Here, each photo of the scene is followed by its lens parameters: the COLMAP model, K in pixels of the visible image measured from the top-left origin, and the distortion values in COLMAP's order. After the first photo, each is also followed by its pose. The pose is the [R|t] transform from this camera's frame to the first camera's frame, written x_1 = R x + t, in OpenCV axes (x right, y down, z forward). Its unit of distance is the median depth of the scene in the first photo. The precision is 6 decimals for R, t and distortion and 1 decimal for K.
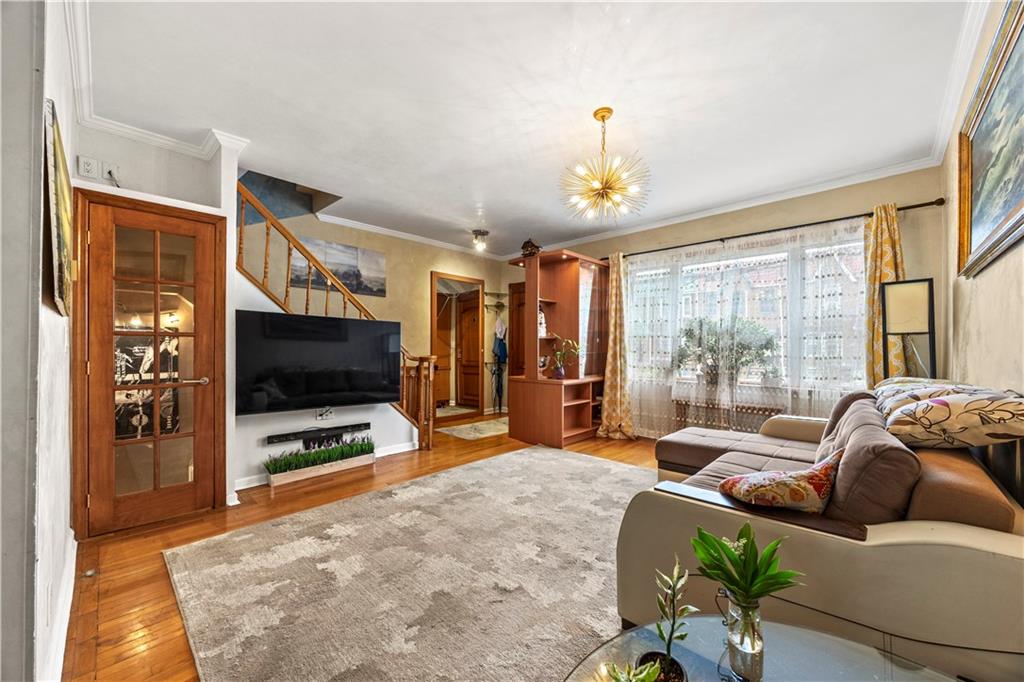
lens RADIAL K [[394.2, 0, 511.8], [0, 394.2, 343.4], [0, 0, 1]] dist [0.001348, 0.000157]
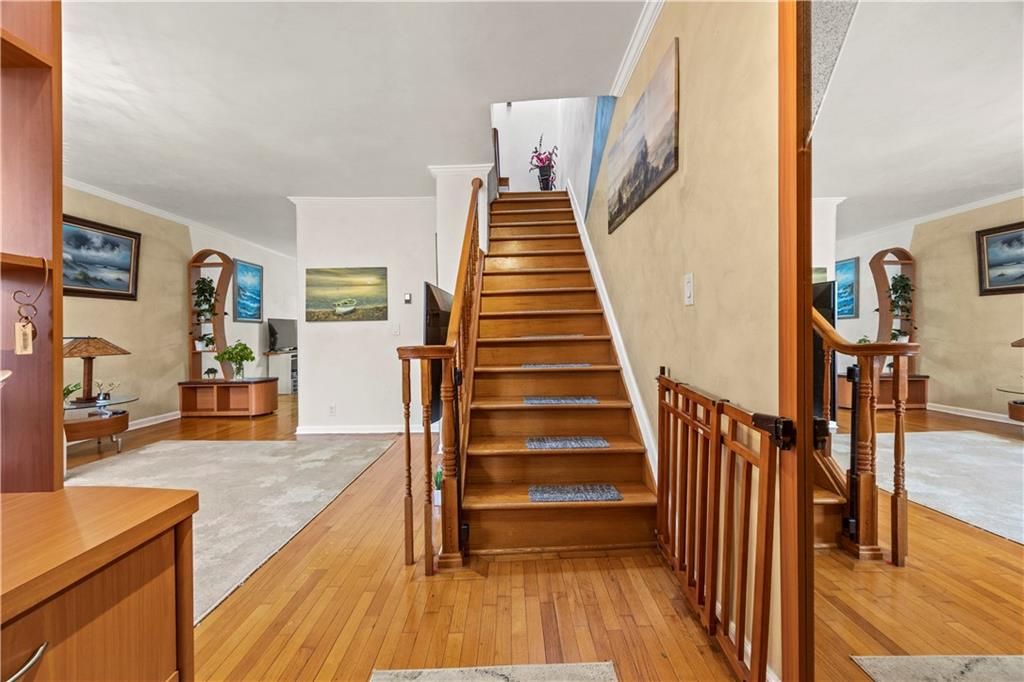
lens RADIAL K [[394.2, 0, 511.0], [0, 394.2, 336.4], [0, 0, 1]] dist [0.001348, 0.000157]
pose [[-0.728941, 0.013924, -0.684435, 0.002218], [0.023214, 0.999721, -0.004385, 0.029572], [0.684183, -0.019085, -0.729060, 1.678431]]
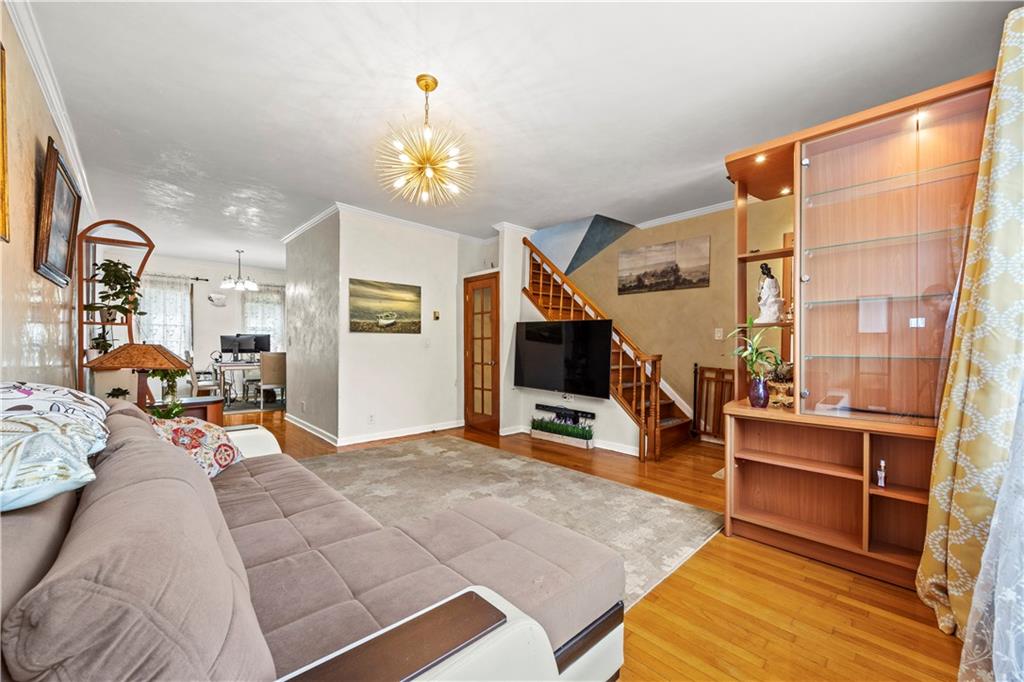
lens RADIAL K [[394.2, 0, 508.7], [0, 394.2, 350.8], [0, 0, 1]] dist [0.001348, 0.000157]
pose [[-0.061689, 0.010059, -0.998045, 0.820503], [0.007666, 0.999924, 0.009604, 0.014340], [0.998066, -0.007058, -0.061762, 0.906793]]
